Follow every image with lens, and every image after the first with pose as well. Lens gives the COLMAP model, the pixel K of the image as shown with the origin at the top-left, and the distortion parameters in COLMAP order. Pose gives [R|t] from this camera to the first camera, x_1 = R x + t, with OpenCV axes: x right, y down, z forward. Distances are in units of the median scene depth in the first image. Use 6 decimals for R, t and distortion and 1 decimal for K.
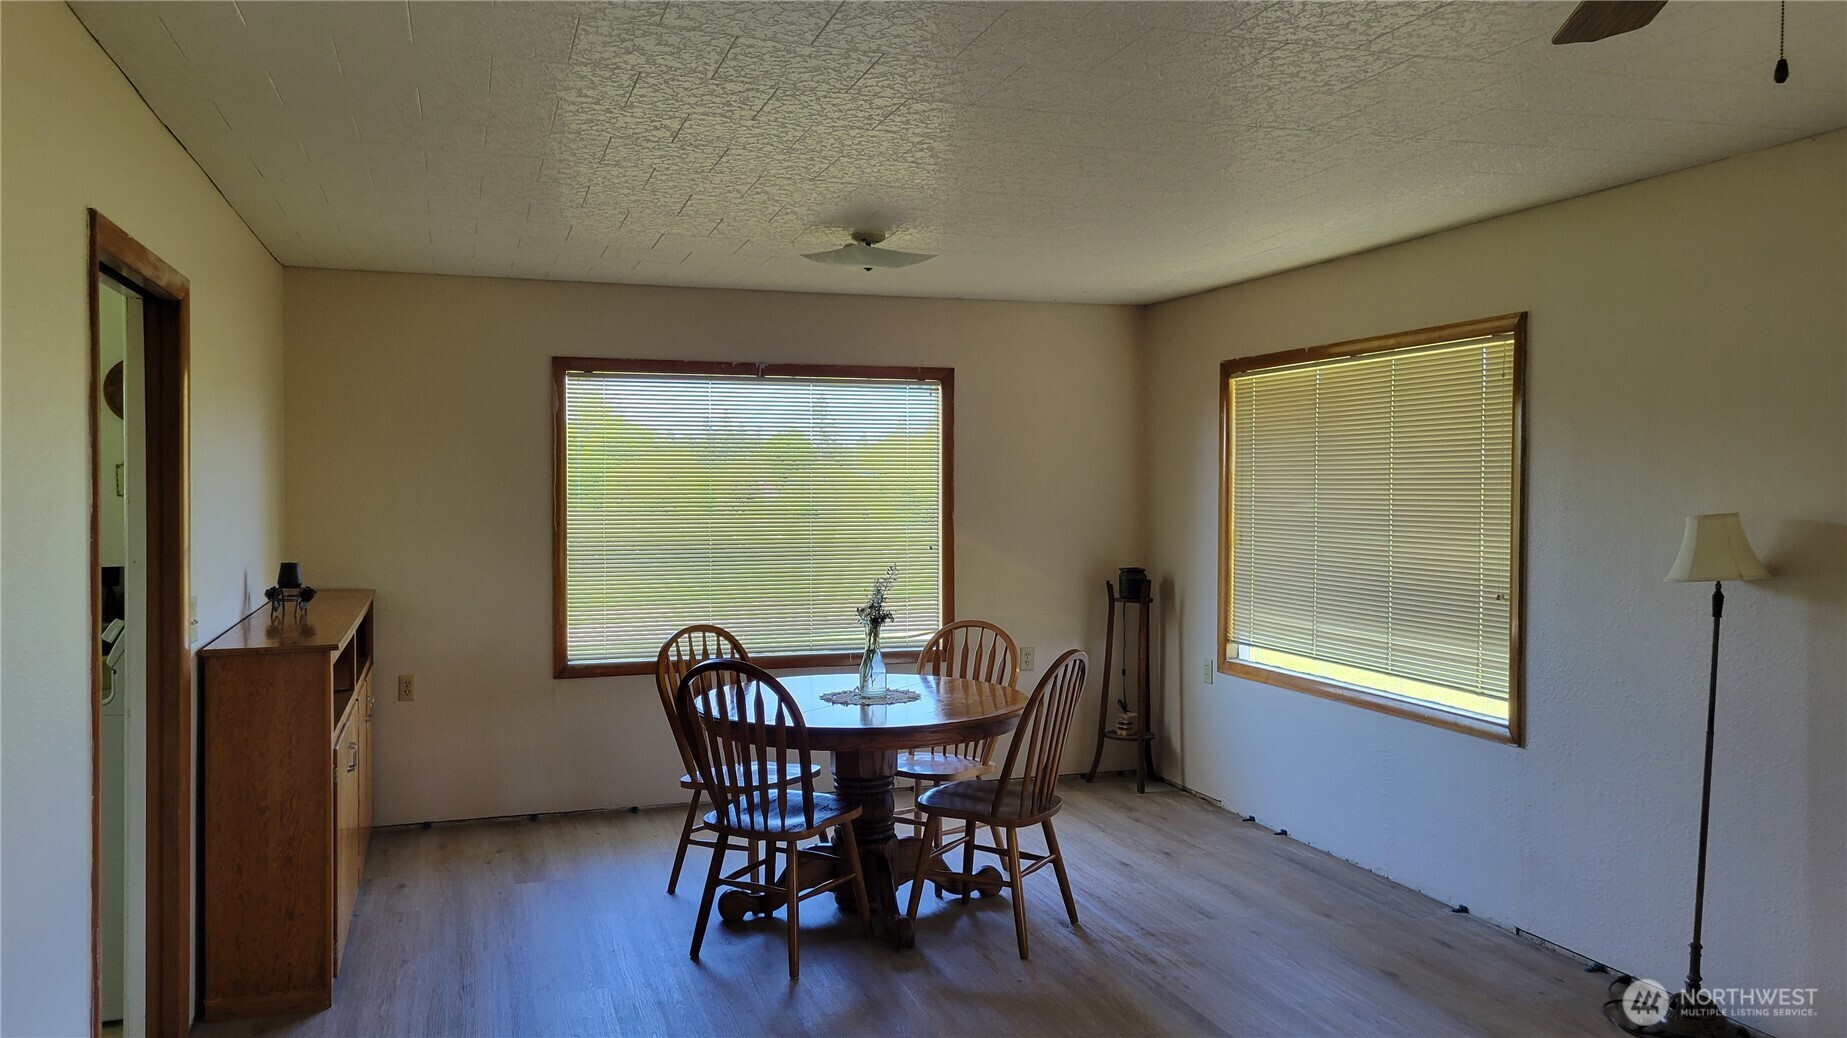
lens RADIAL K [[1366.4, 0, 917.8], [0, 1366.4, 508.2], [0, 0, 1]] dist [0.032745, 0.005127]
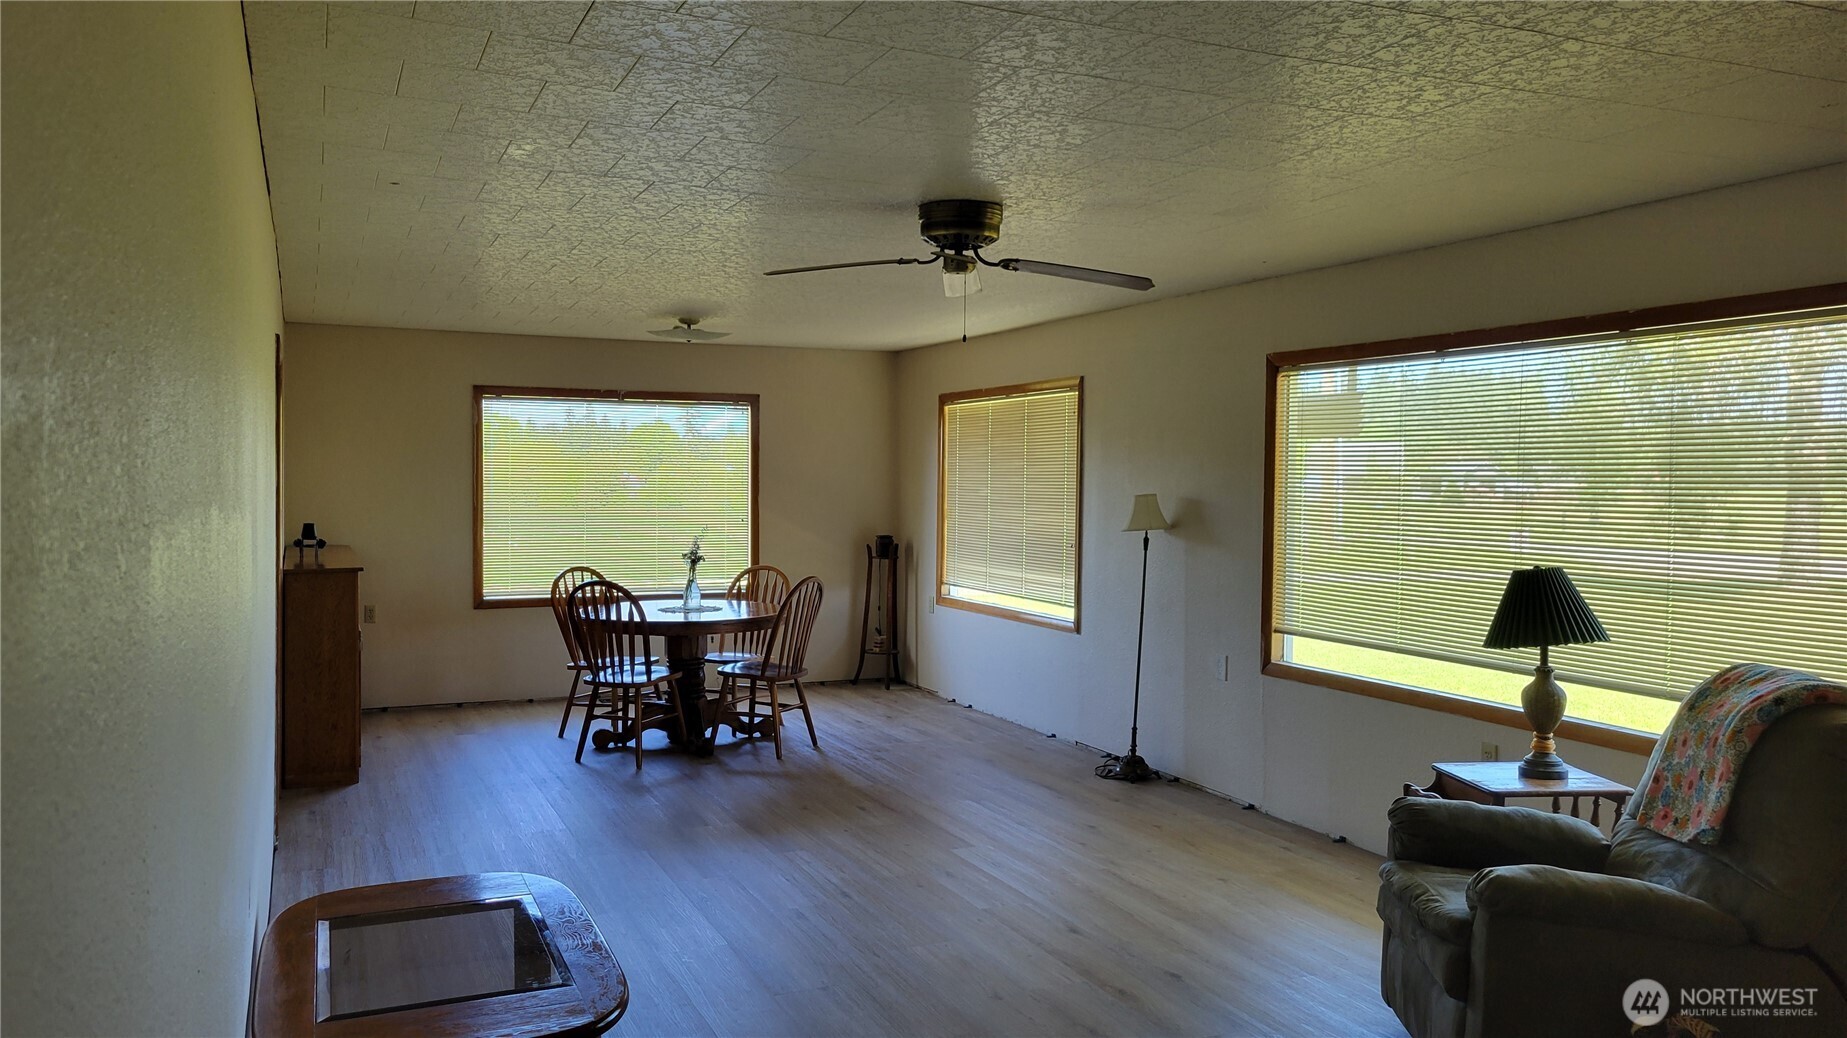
lens RADIAL K [[1366.4, 0, 928.8], [0, 1366.4, 515.1], [0, 0, 1]] dist [0.032745, 0.005127]
pose [[0.994632, 0.004423, 0.103378, 0.074398], [-0.005505, 0.999933, 0.010188, 0.010569], [-0.103326, -0.010702, 0.994590, -0.593682]]
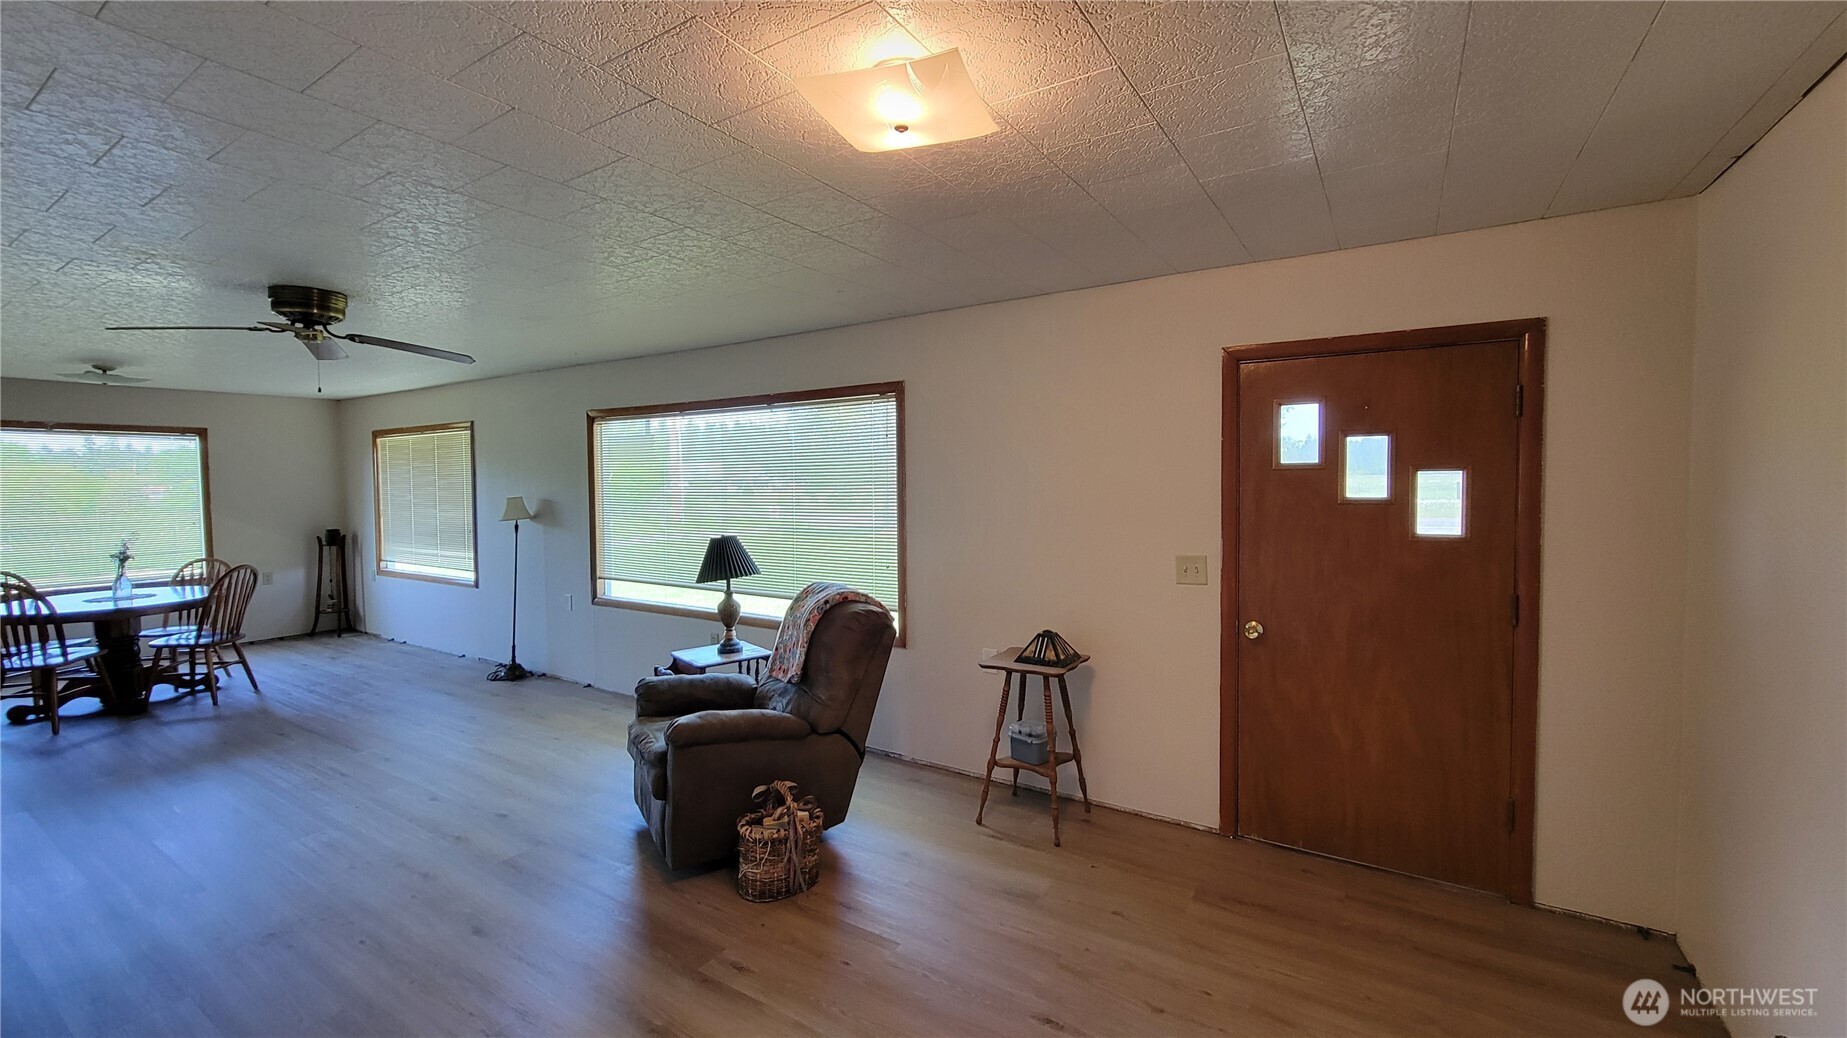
lens RADIAL K [[746.6, 0, 904.3], [0, 746.6, 511.5], [0, 0, 1]] dist [0.003513, 0.000983]
pose [[0.783004, -0.033608, 0.621108, 0.180534], [0.020441, 0.999390, 0.028309, 0.004125], [-0.621681, -0.009470, 0.783213, -0.554853]]
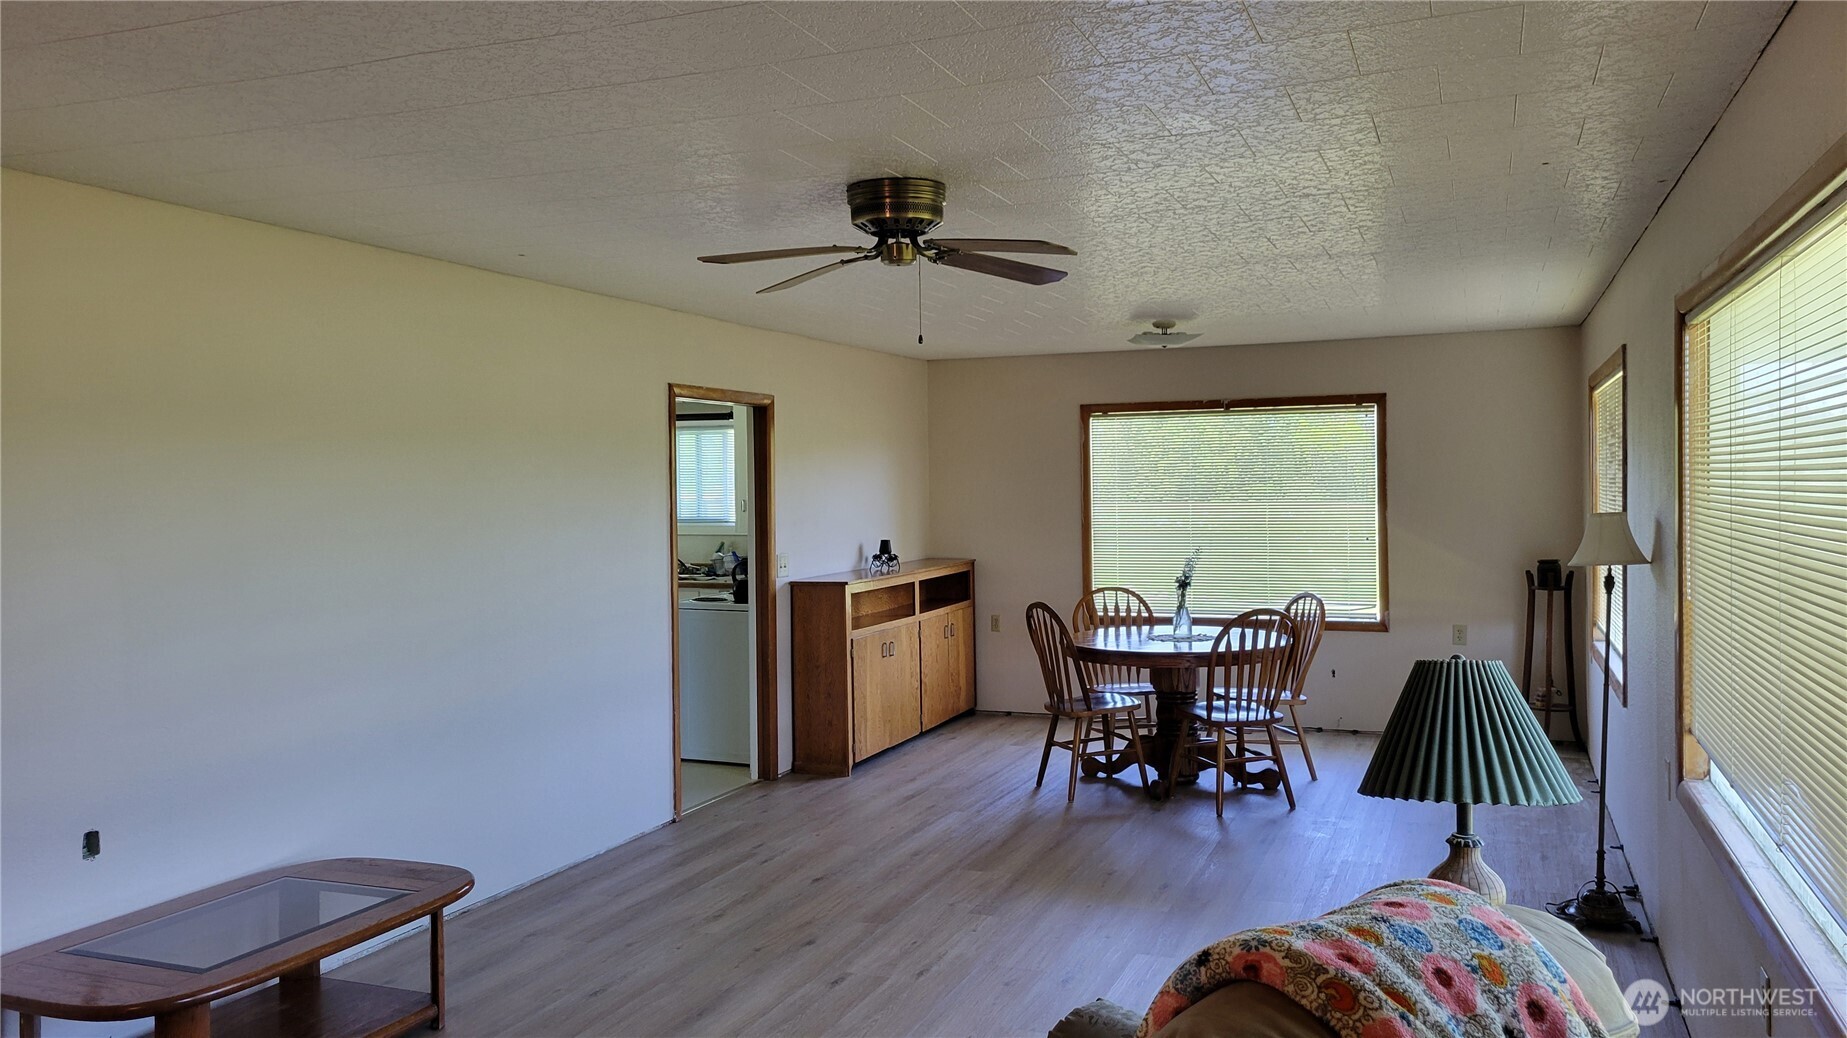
lens RADIAL K [[1366.4, 0, 948.6], [0, 1366.4, 504.2], [0, 0, 1]] dist [0.032745, 0.005127]
pose [[0.770280, -0.004069, -0.637693, 0.686434], [0.003891, 0.999991, -0.001680, -0.002756], [0.637694, -0.001188, 0.770289, -0.271325]]
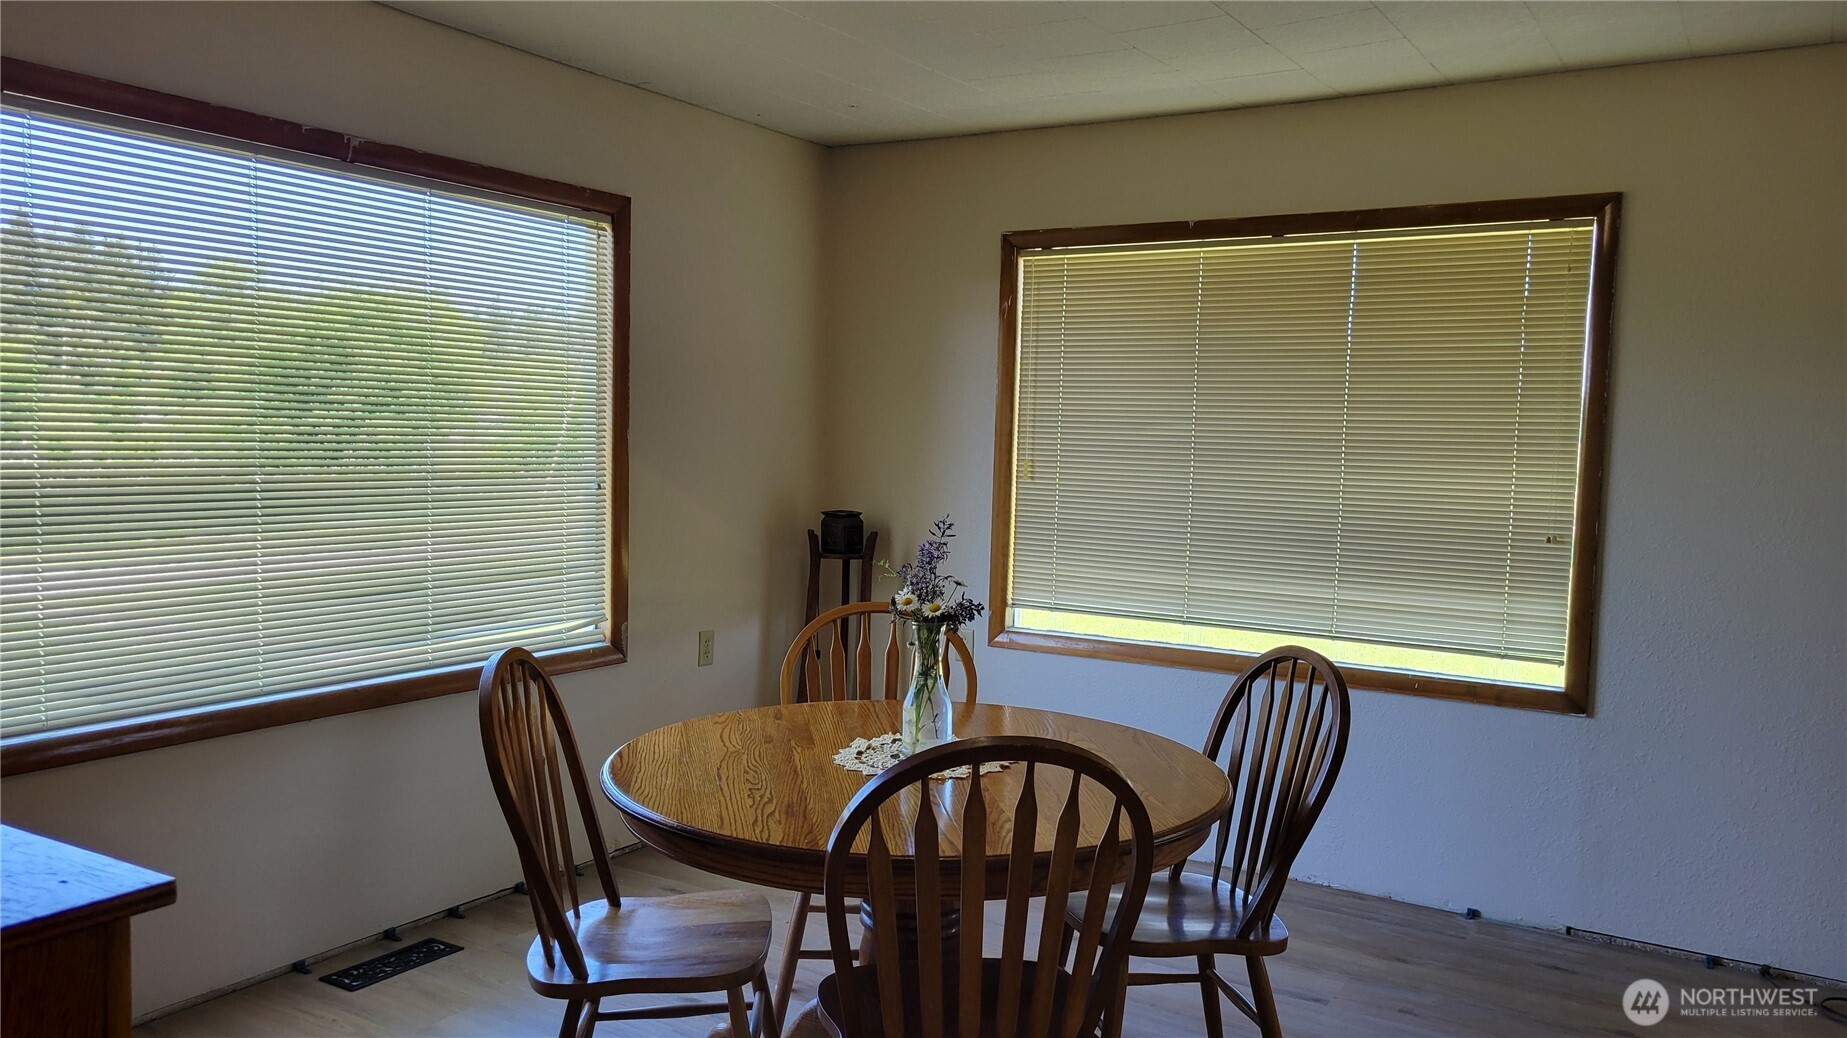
lens RADIAL K [[1366.4, 0, 919.6], [0, 1366.4, 543.8], [0, 0, 1]] dist [0.032745, 0.005127]
pose [[0.767024, -0.034858, 0.640670, -0.377215], [-0.013069, 0.997467, 0.069917, 0.013094], [-0.641485, -0.062001, 0.764626, 0.572526]]
